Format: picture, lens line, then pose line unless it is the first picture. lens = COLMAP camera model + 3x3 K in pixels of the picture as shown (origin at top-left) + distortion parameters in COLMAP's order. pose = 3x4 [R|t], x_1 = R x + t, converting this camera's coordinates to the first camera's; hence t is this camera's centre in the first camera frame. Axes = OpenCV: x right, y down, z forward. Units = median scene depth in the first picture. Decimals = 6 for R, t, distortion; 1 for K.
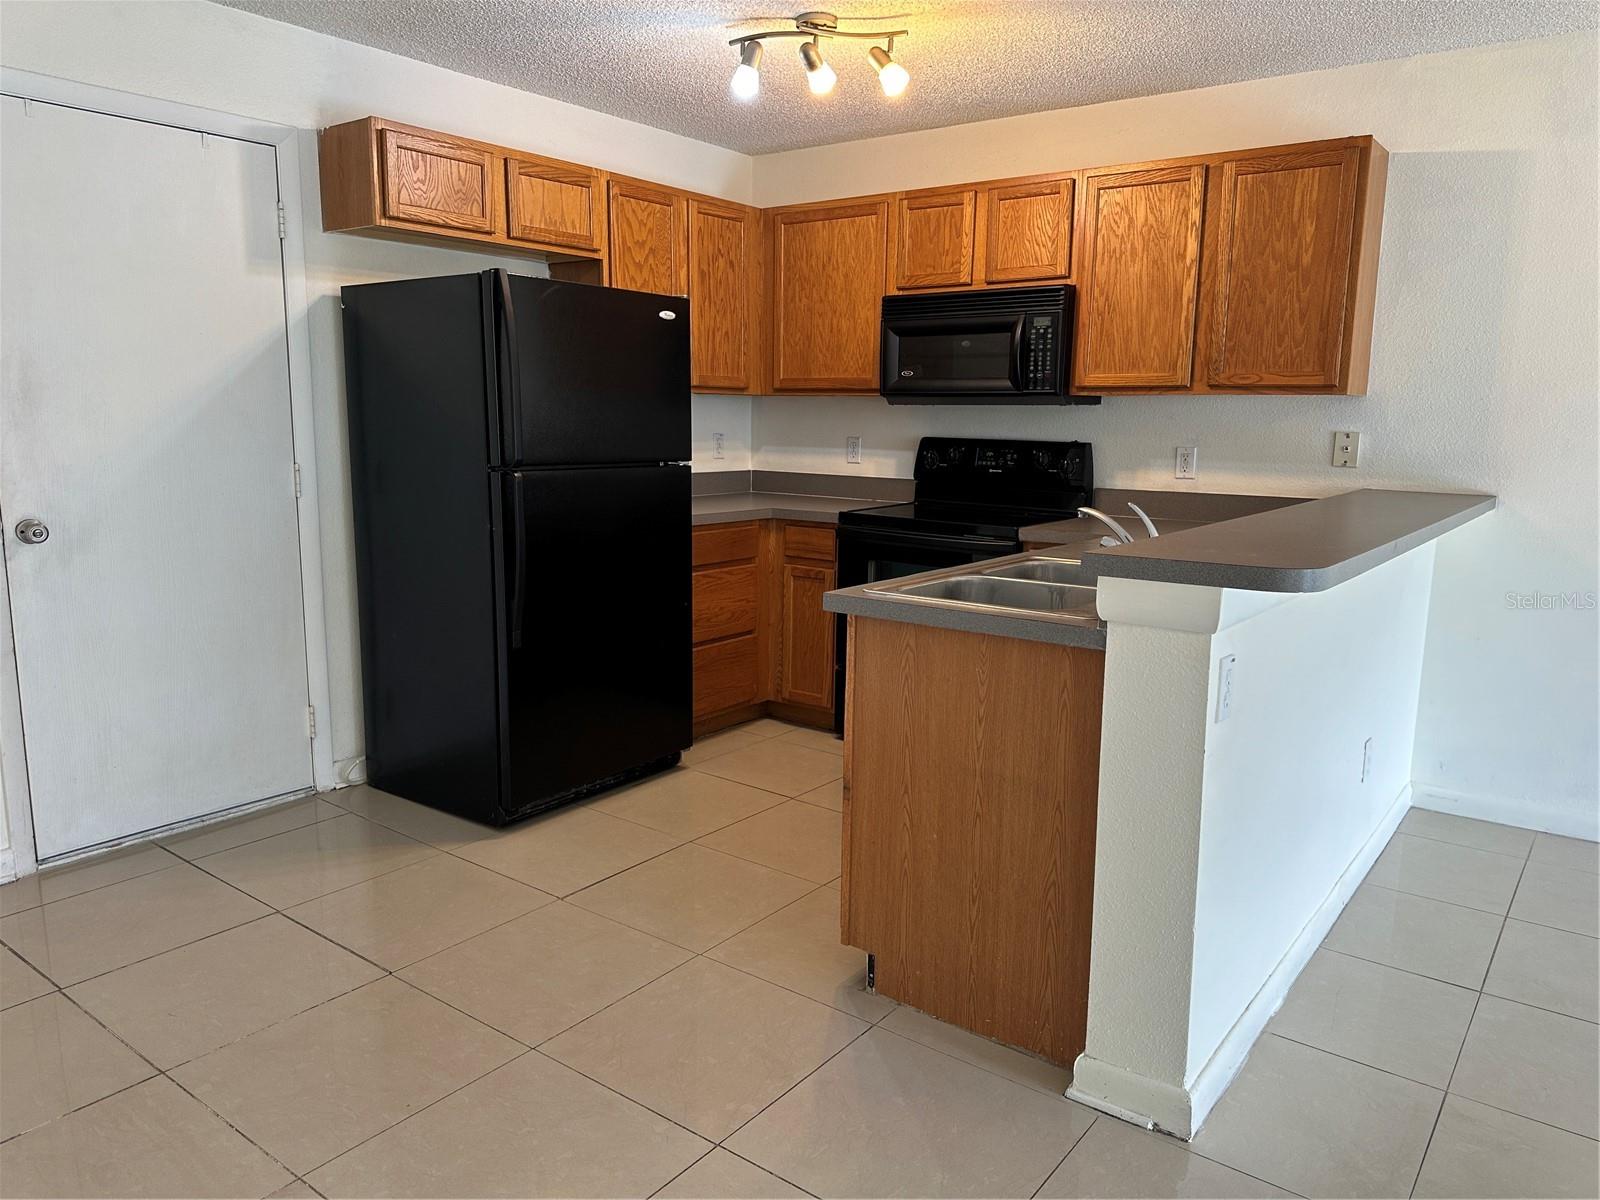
lens RADIAL K [[1124.4, 0, 796.3], [0, 1124.4, 602.6], [0, 0, 1]] dist [0.198815, -0.392315]
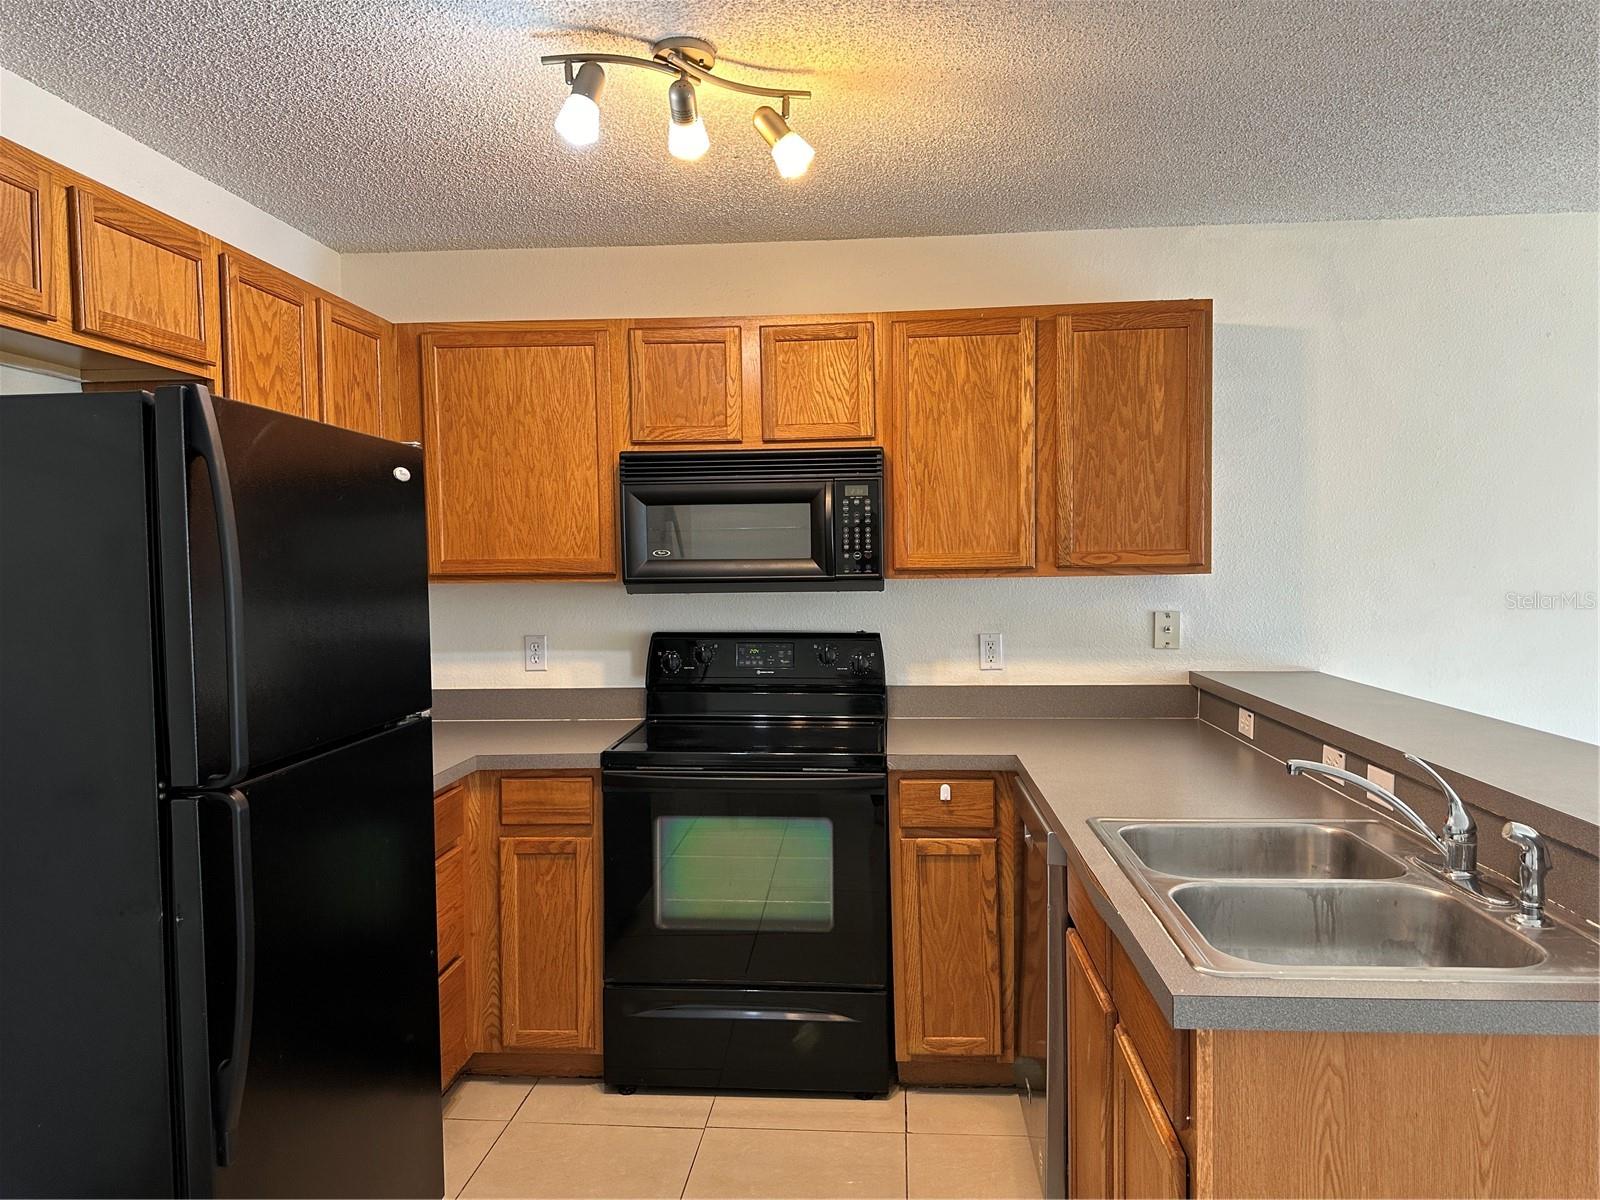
lens RADIAL K [[1124.4, 0, 796.3], [0, 1124.4, 602.6], [0, 0, 1]] dist [0.198815, -0.392315]
pose [[0.840125, -0.047281, 0.540328, -0.249018], [0.117259, 0.988467, -0.095825, -0.096976], [-0.529565, 0.143864, 0.835981, 0.371339]]
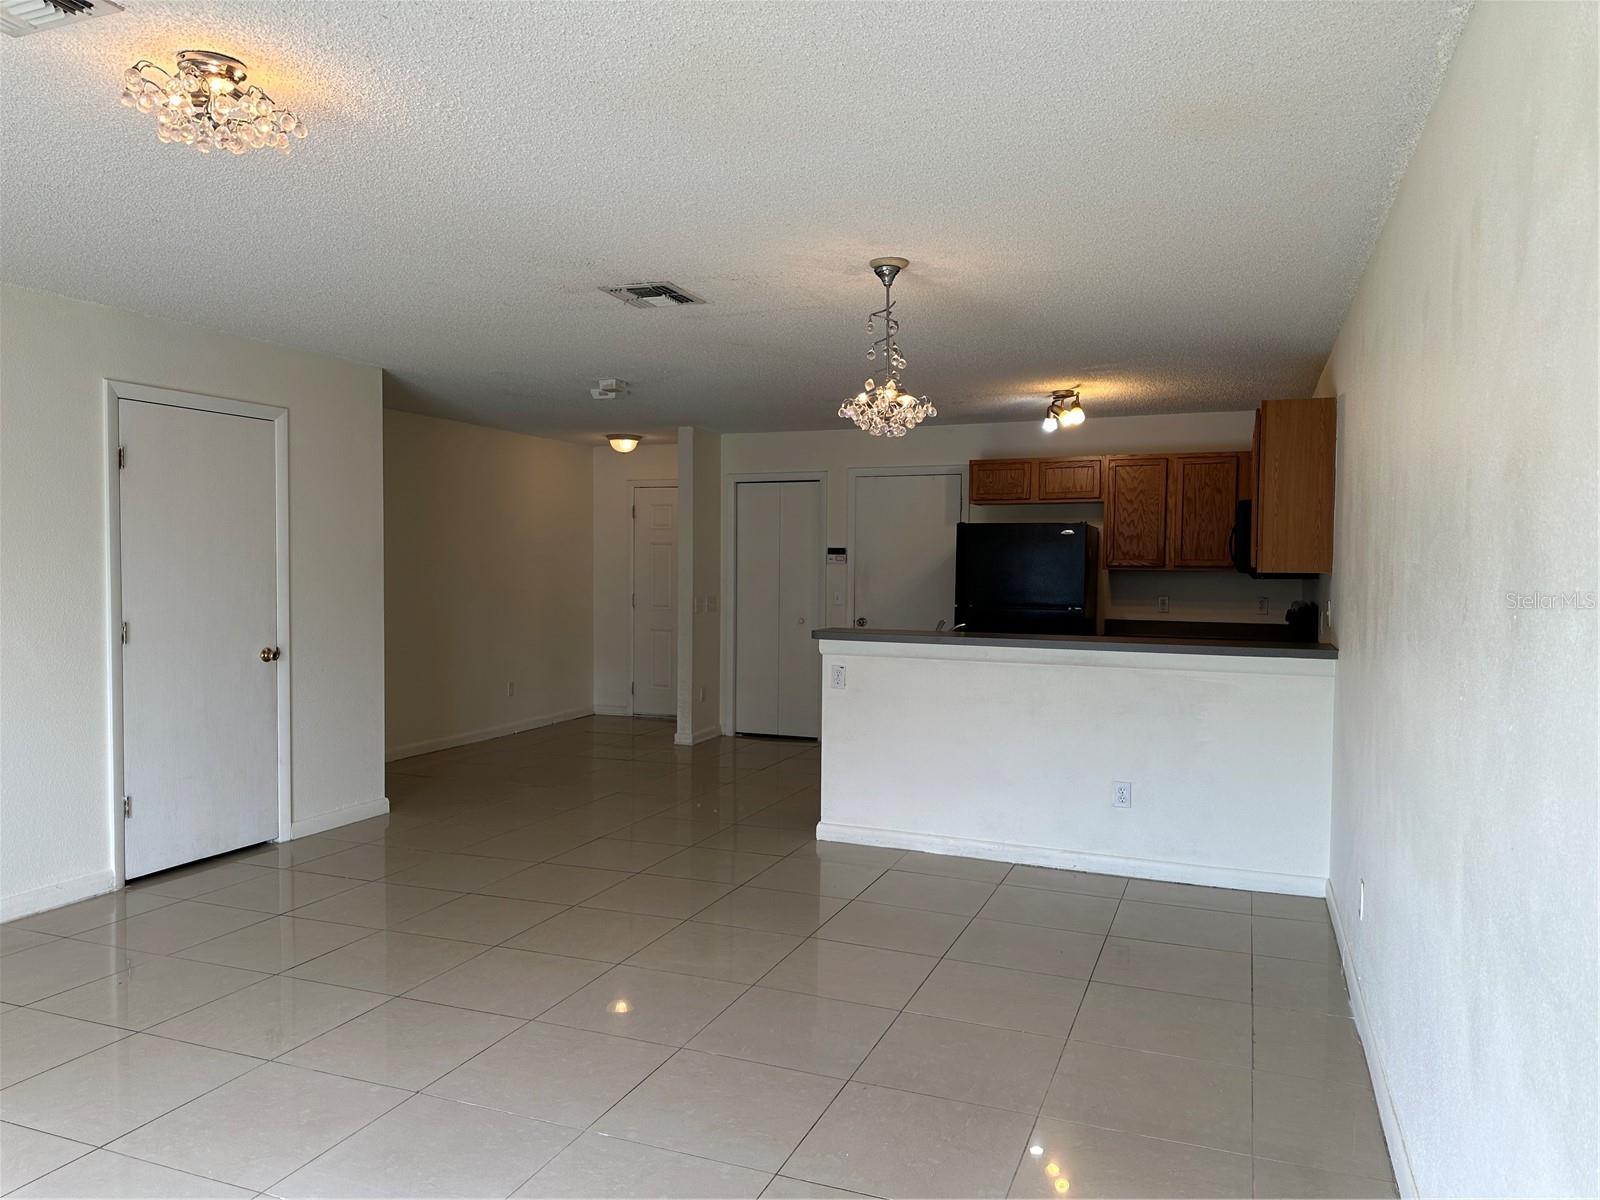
lens RADIAL K [[1124.4, 0, 796.3], [0, 1124.4, 602.6], [0, 0, 1]] dist [0.198815, -0.392315]
pose [[0.270184, 0.021227, -0.962575, 1.504231], [-0.168999, 0.985281, -0.025708, -0.007745], [0.947861, 0.169620, 0.269795, 0.062229]]
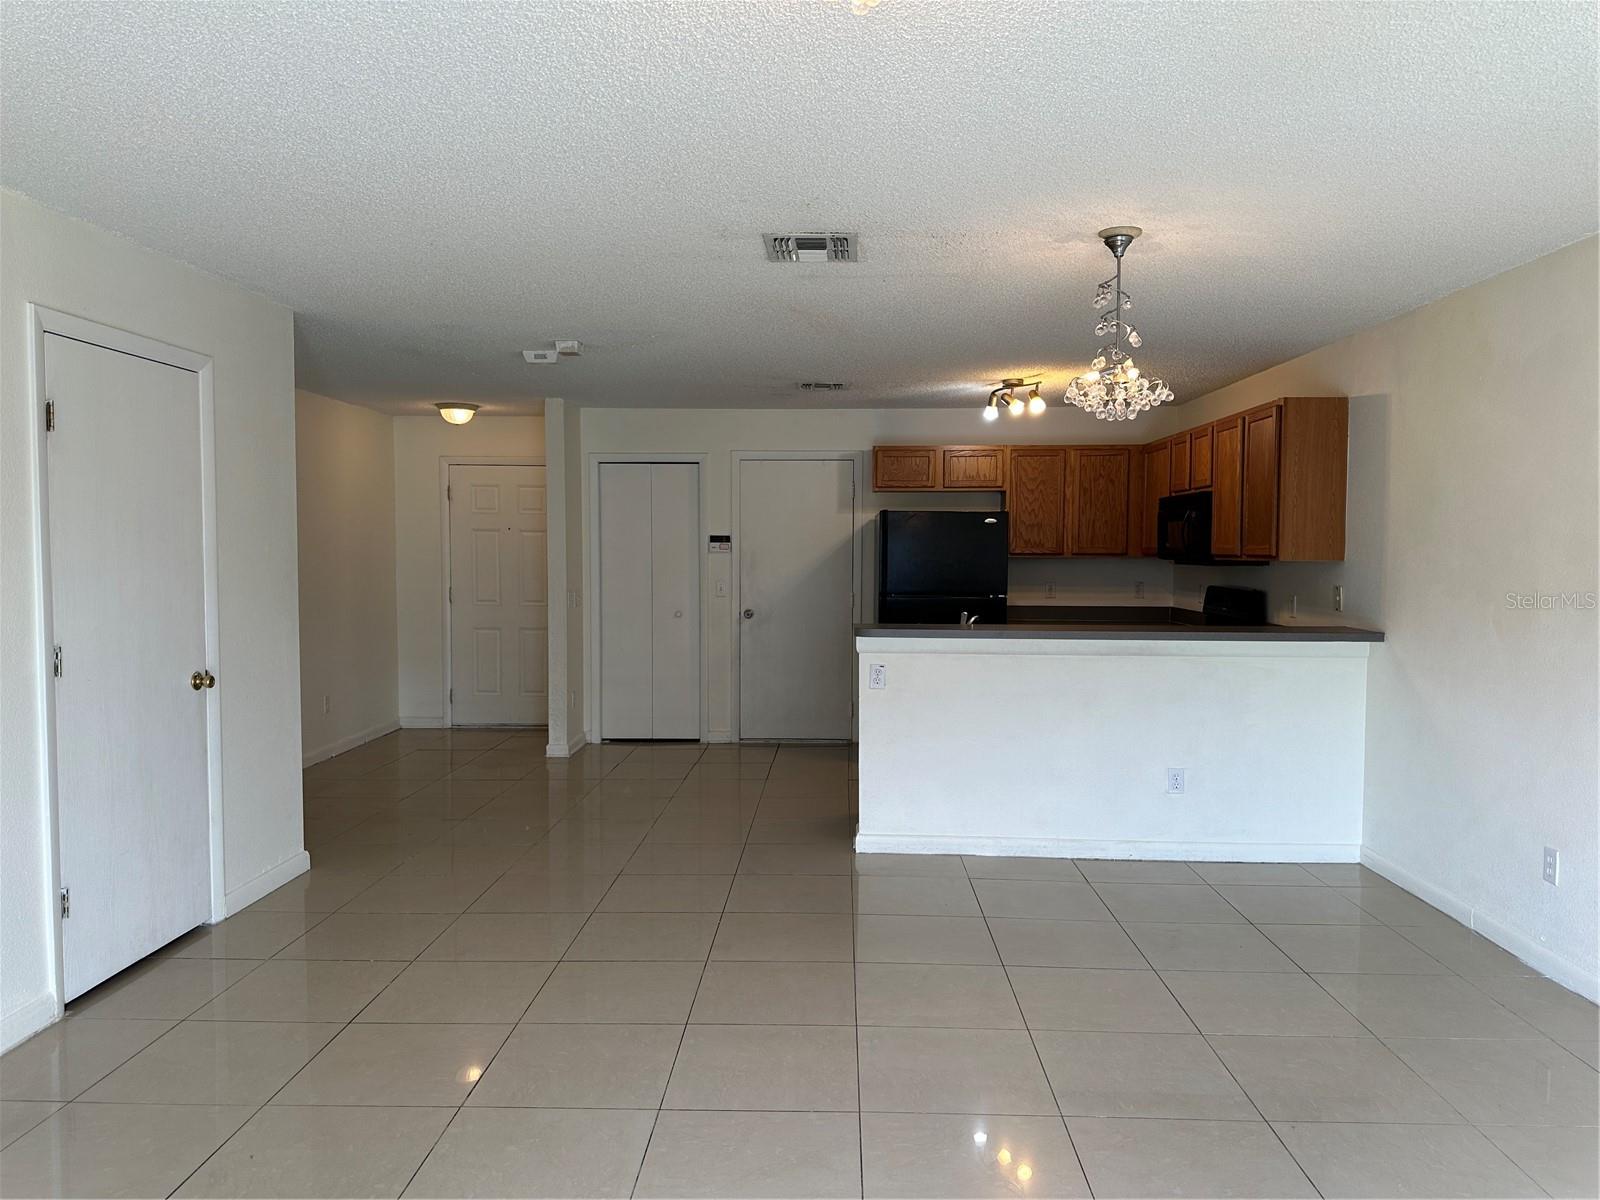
lens RADIAL K [[1126.5, 0, 803.2], [0, 1126.5, 602.1], [0, 0, 1]] dist [0.167086, -0.253922]
pose [[0.582276, 0.025747, -0.812583, 1.185277], [-0.133645, 0.988933, -0.064432, 0.048390], [0.801931, 0.146115, 0.579273, -0.330149]]
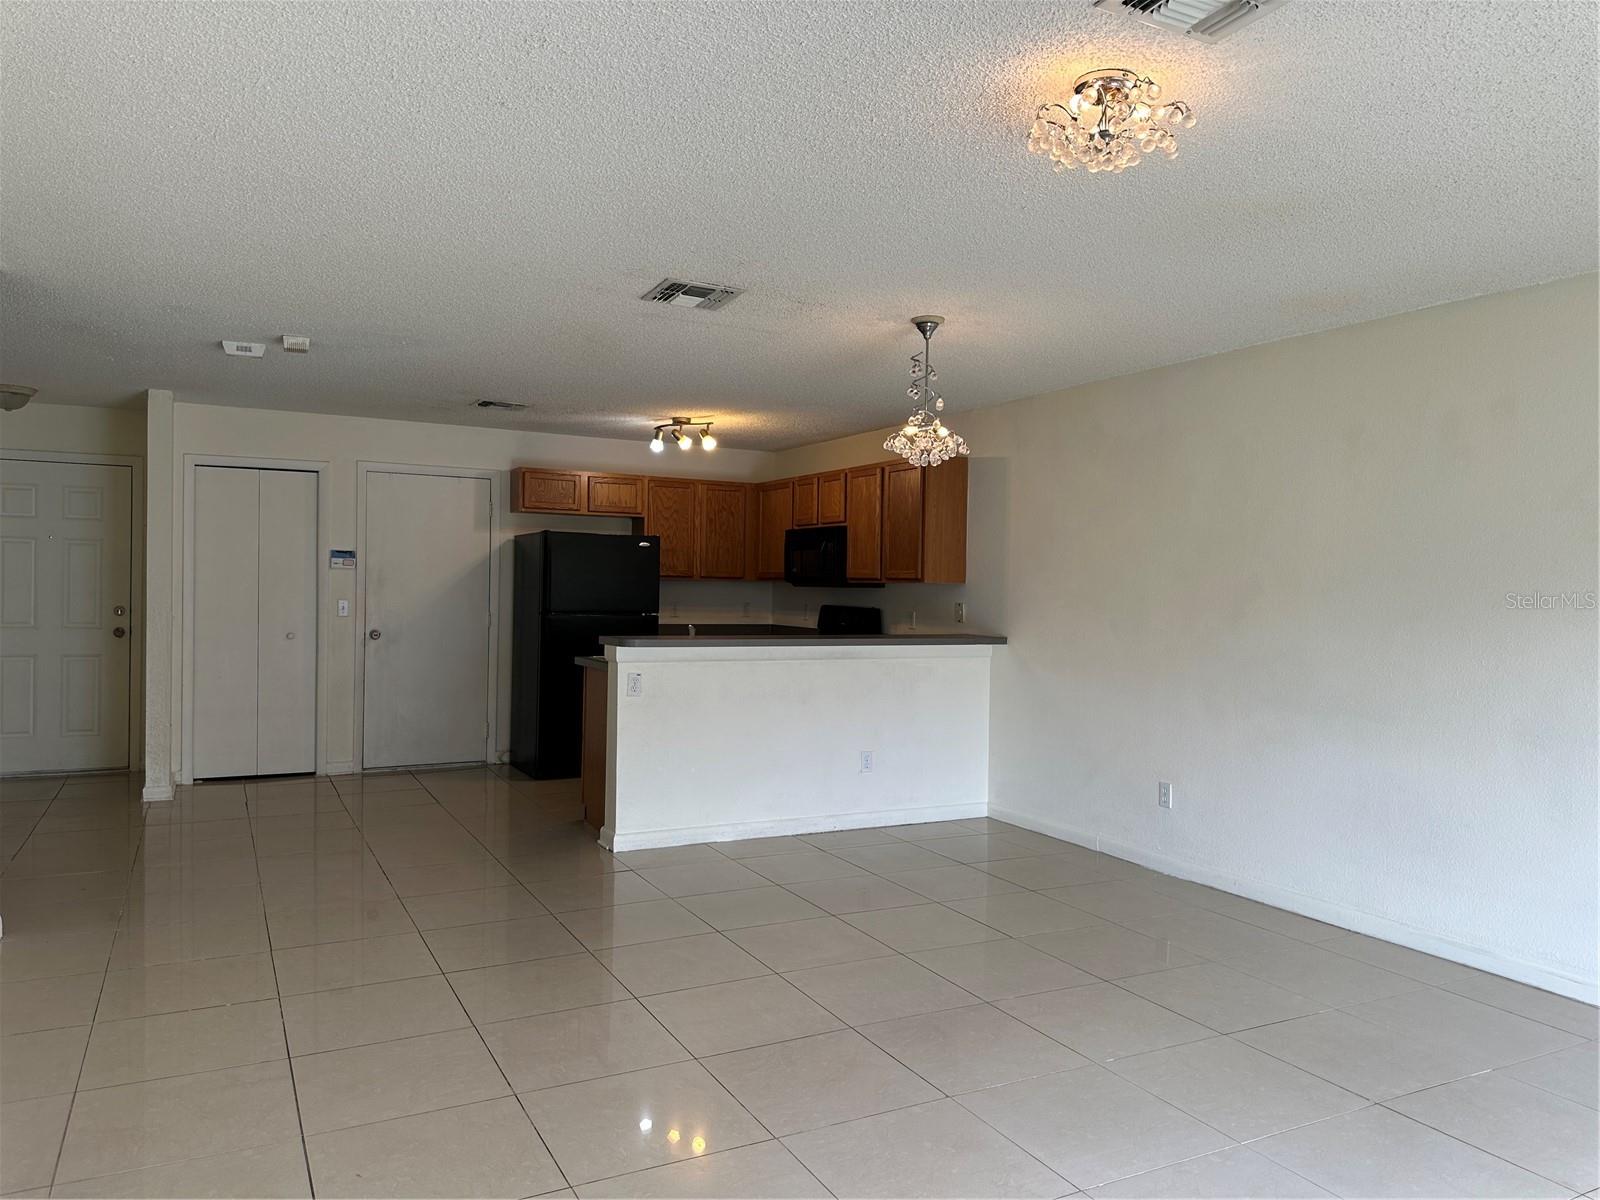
lens RADIAL K [[1126.5, 0, 803.2], [0, 1126.5, 602.1], [0, 0, 1]] dist [0.167086, -0.253922]
pose [[0.906964, 0.007574, -0.421141, 0.958812], [-0.076122, 0.986322, -0.146198, 0.125490], [0.414273, 0.164654, 0.895135, -0.676439]]
